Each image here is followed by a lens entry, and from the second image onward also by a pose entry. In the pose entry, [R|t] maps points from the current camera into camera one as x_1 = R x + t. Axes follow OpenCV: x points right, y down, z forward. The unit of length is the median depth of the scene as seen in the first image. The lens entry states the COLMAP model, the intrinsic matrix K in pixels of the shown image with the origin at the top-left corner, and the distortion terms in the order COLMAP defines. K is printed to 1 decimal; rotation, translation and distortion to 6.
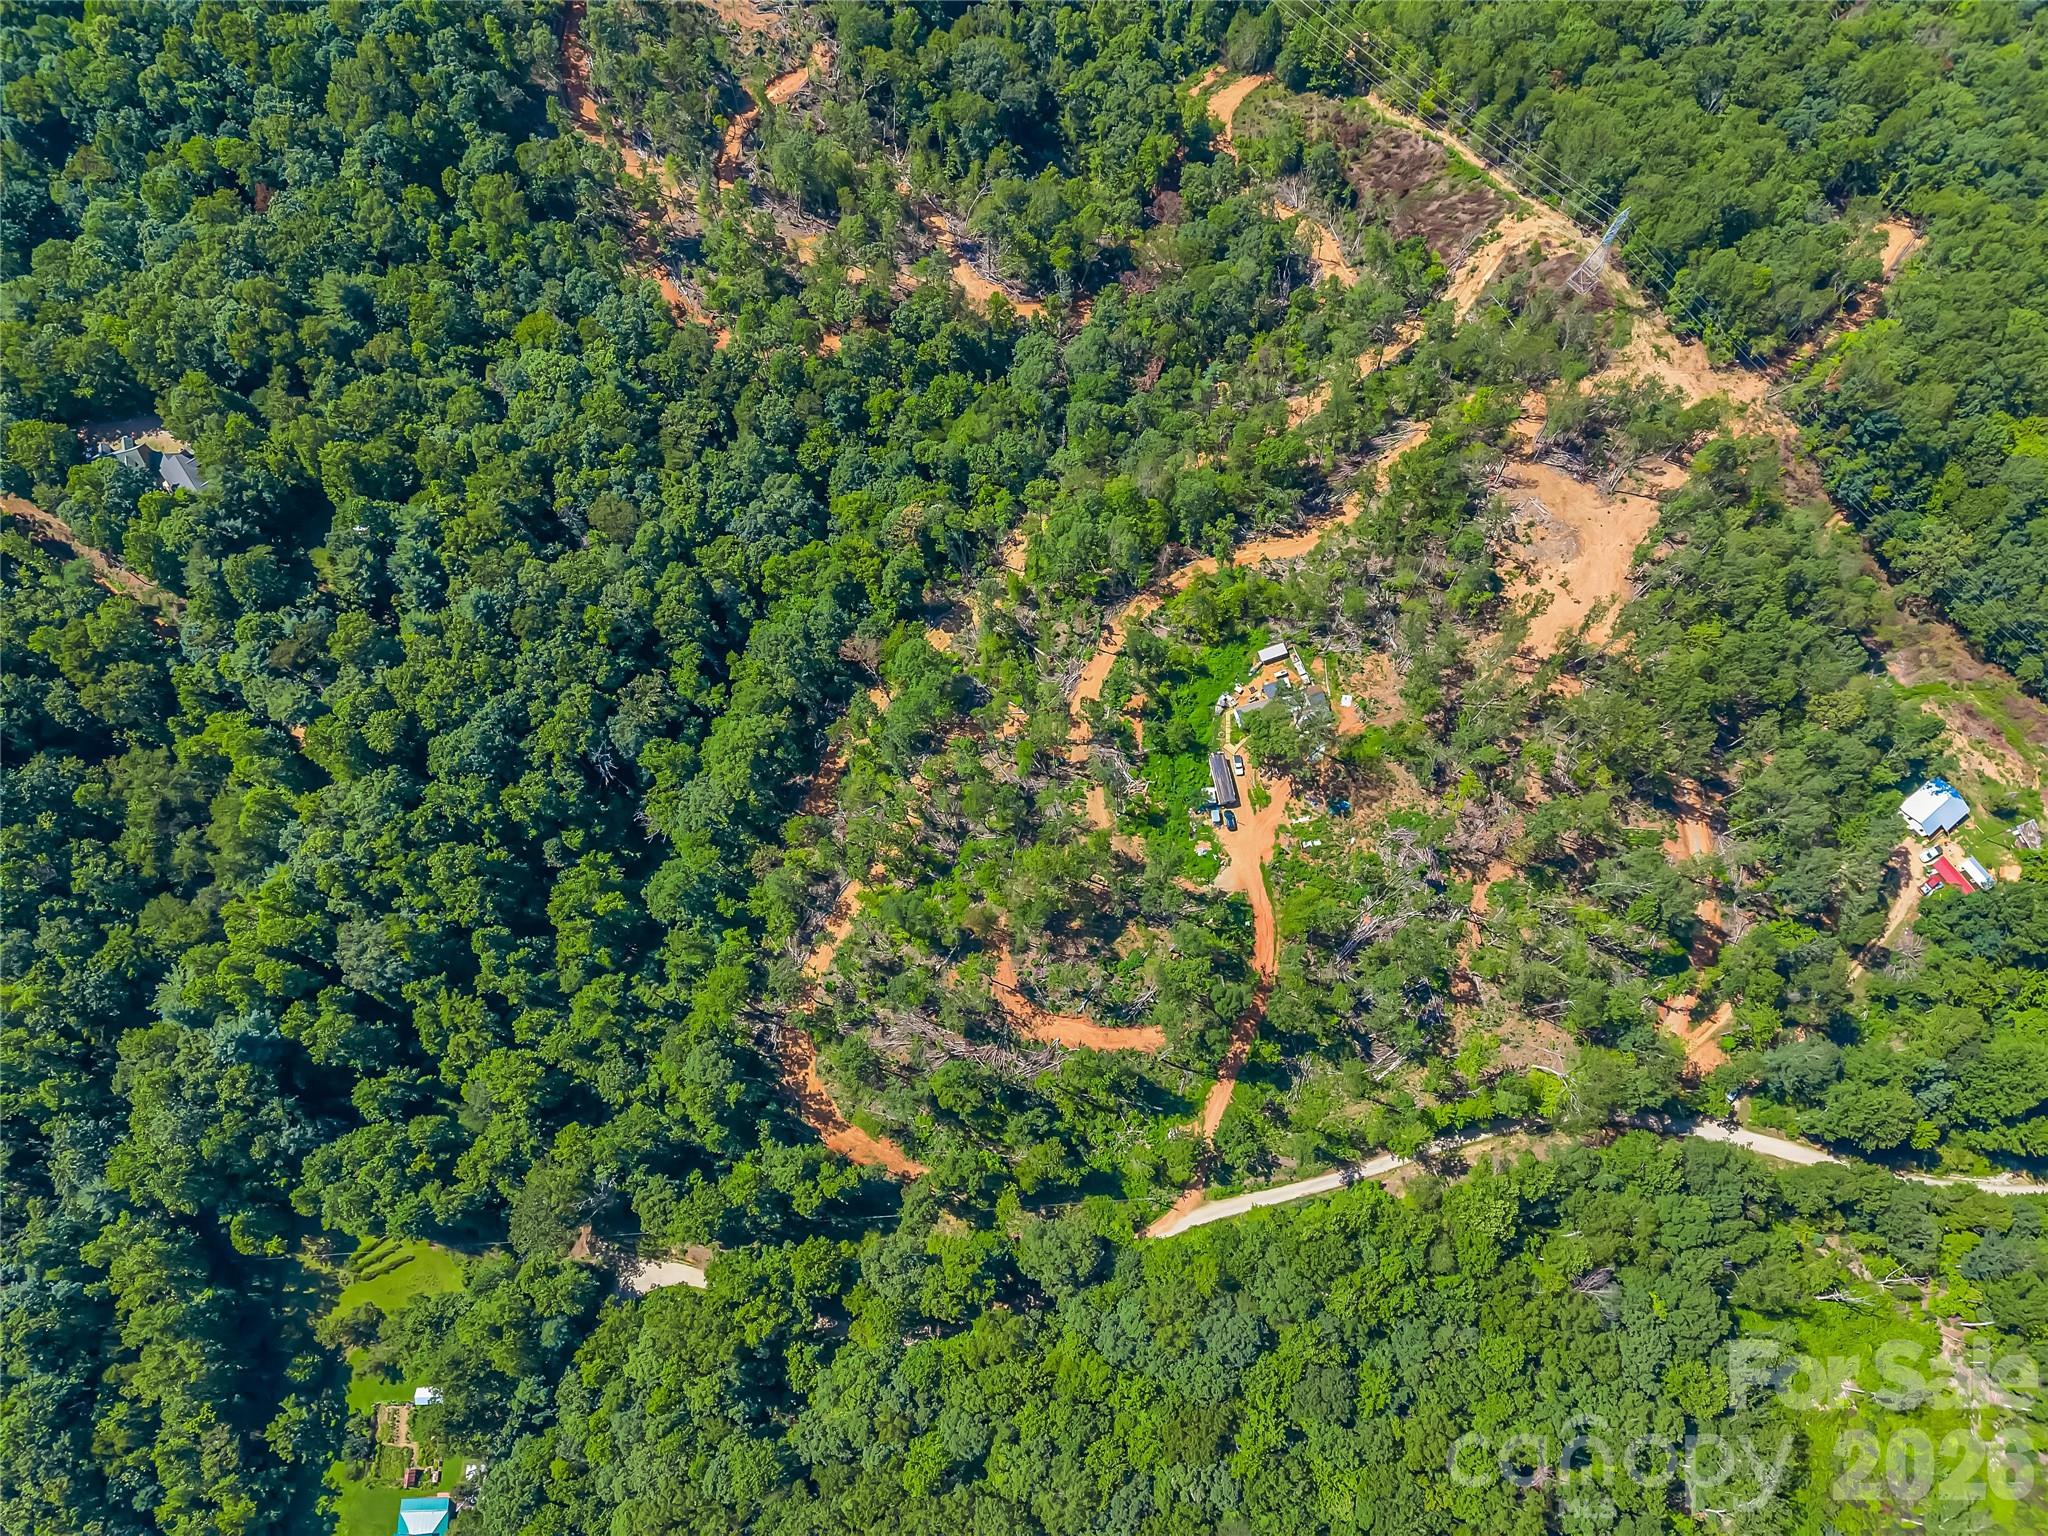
lens RADIAL K [[1373.0, 0, 1024.0], [0, 1373.0, 762.9], [0, 0, 1]] dist [0.022561, -0.020750]
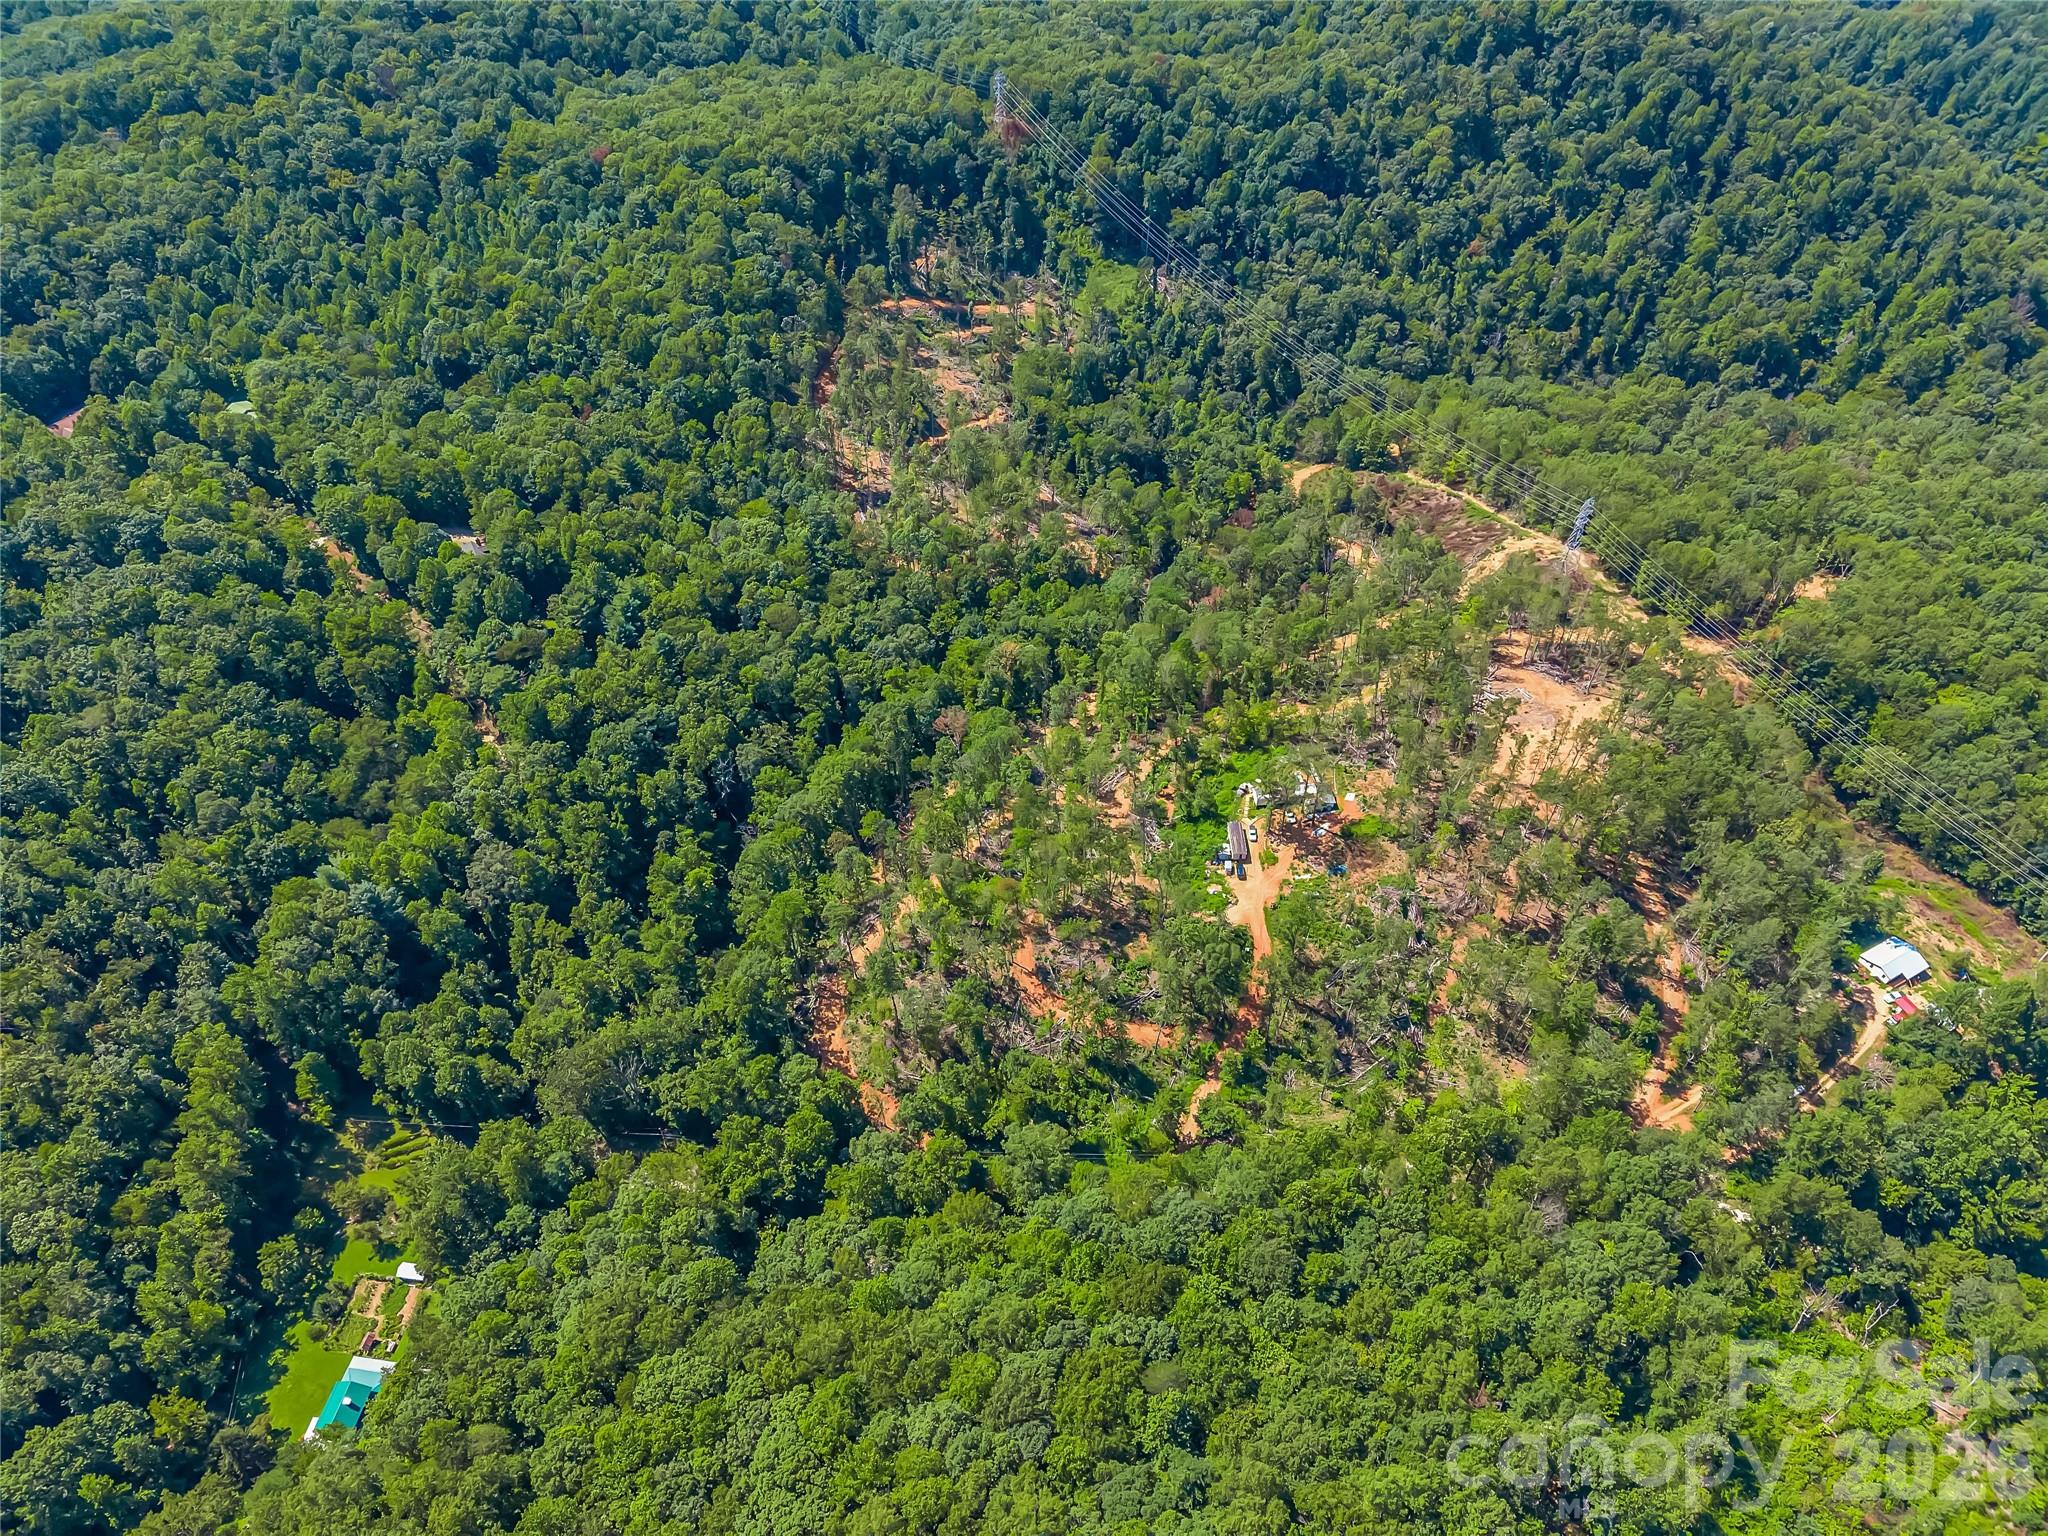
lens RADIAL K [[1373.0, 0, 1026.4], [0, 1373.0, 764.0], [0, 0, 1]] dist [0.022561, -0.020750]
pose [[0.986852, 0.120827, -0.107348, 0.084515], [-0.155981, 0.885975, -0.436714, 0.481748], [0.042341, 0.447716, 0.893173, -0.068534]]
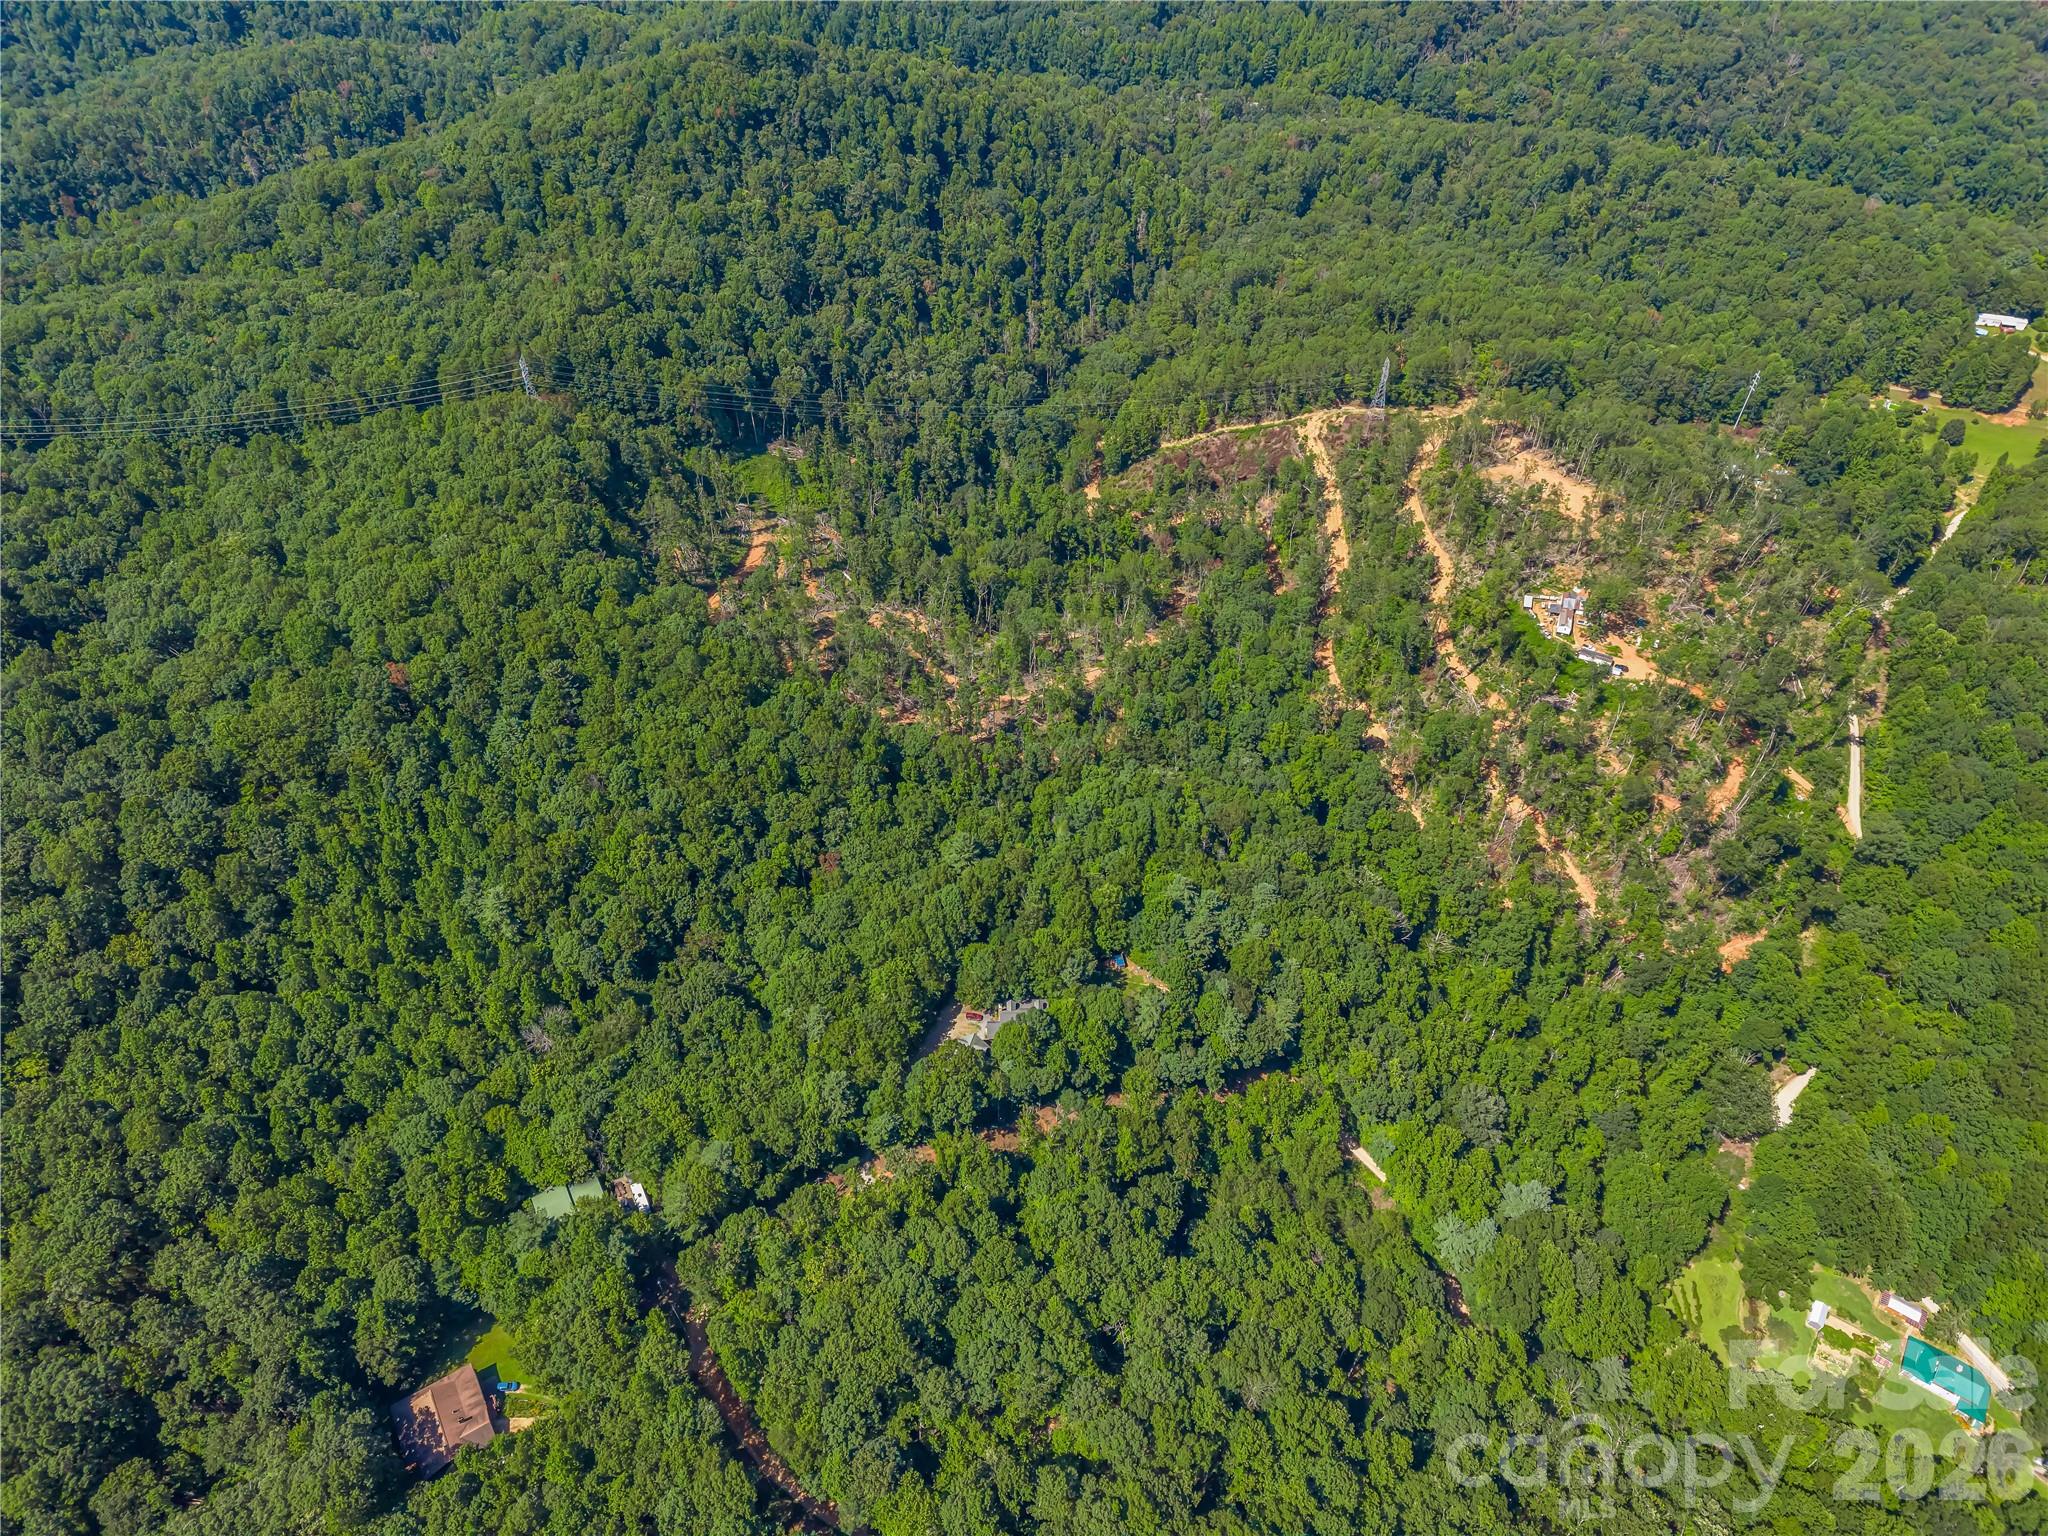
lens RADIAL K [[1373.0, 0, 1023.4], [0, 1373.0, 769.1], [0, 0, 1]] dist [0.022561, -0.020750]
pose [[0.583159, -0.583148, 0.565565, -1.172549], [0.773648, 0.611022, -0.167696, -0.147982], [-0.247781, 0.535342, 0.807474, -0.030065]]
